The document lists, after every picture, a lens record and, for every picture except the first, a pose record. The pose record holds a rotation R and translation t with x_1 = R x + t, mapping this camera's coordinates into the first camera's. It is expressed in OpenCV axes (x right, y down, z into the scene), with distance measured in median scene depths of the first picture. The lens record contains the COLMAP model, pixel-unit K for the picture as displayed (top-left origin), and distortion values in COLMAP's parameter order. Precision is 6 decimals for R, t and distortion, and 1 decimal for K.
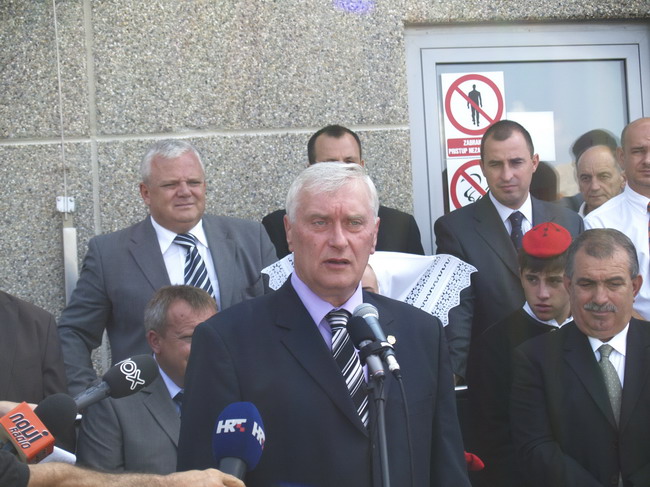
lens RADIAL K [[1643.0, 0, 343.5], [0, 1643.0, 242.4], [0, 0, 1]] dist [-0.100096, 0.589722]
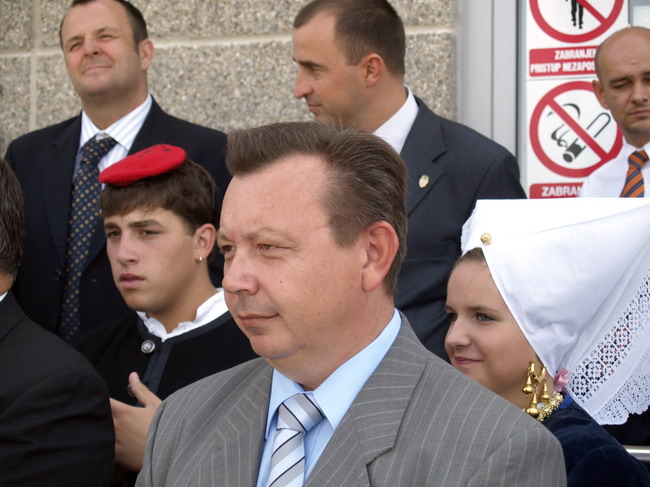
lens RADIAL K [[1643.0, 0, 343.5], [0, 1643.0, 242.4], [0, 0, 1]] dist [-0.100096, 0.589722]
pose [[0.816241, 0.045865, -0.575888, 0.396113], [-0.045496, 0.998851, 0.015068, 0.006501], [0.575917, 0.013902, 0.817390, 0.457339]]
